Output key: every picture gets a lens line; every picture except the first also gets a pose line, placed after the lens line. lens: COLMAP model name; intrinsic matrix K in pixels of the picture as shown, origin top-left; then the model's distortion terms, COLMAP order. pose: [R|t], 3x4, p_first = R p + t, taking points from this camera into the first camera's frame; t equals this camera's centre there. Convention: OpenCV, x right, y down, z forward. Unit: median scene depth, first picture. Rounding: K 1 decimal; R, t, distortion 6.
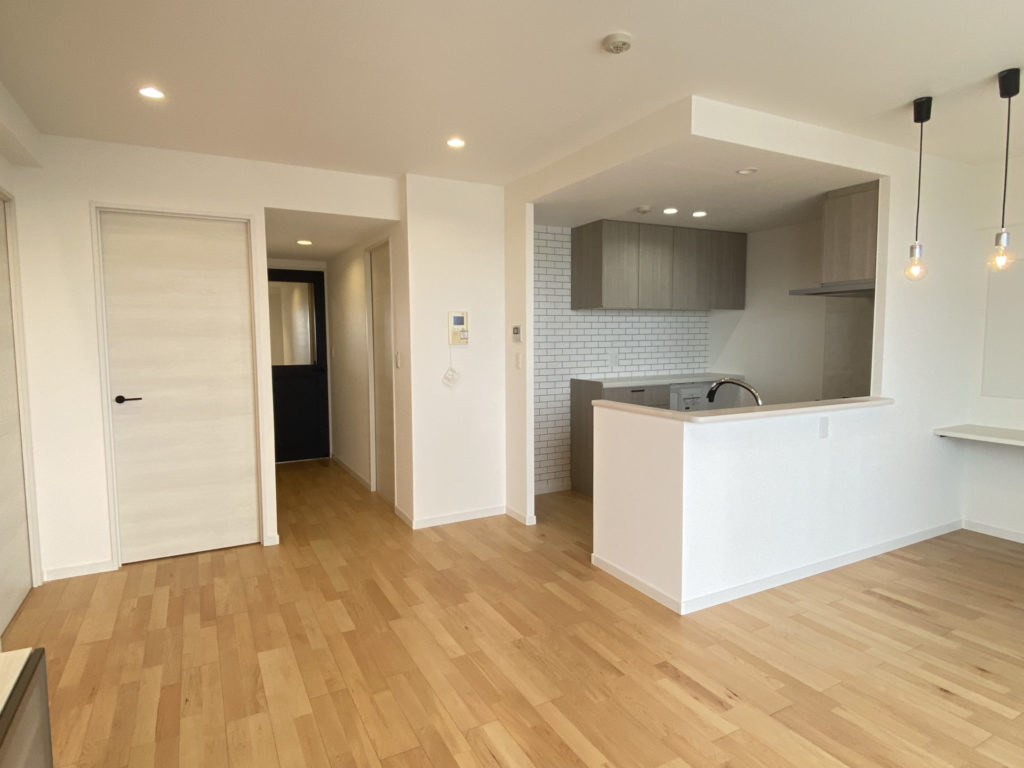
lens RADIAL K [[586.9, 0, 512.0], [0, 586.9, 384.0], [0, 0, 1]] dist [0.051695, -0.048682]
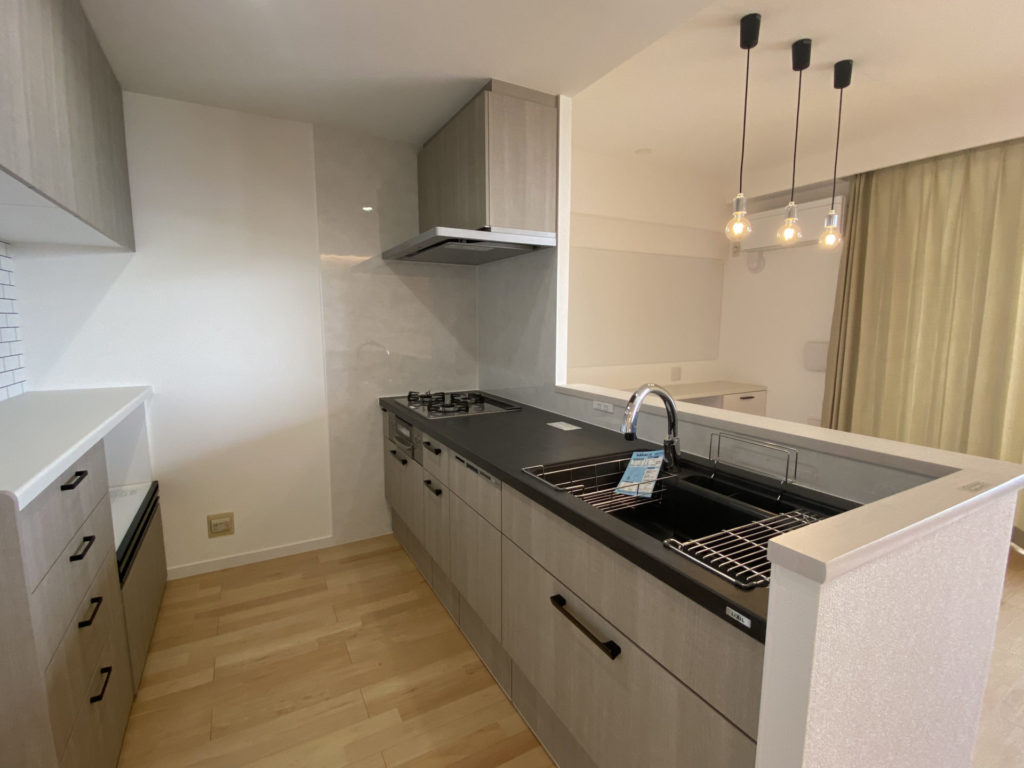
lens RADIAL K [[474.0, 0, 512.0], [0, 474.0, 384.0], [0, 0, 1]] dist [0.001348, -0.000923]
pose [[-0.007843, -0.124946, 0.992133, -0.012355], [0.082520, 0.988698, 0.125166, -0.077787], [-0.996559, 0.082853, 0.002556, 1.210009]]
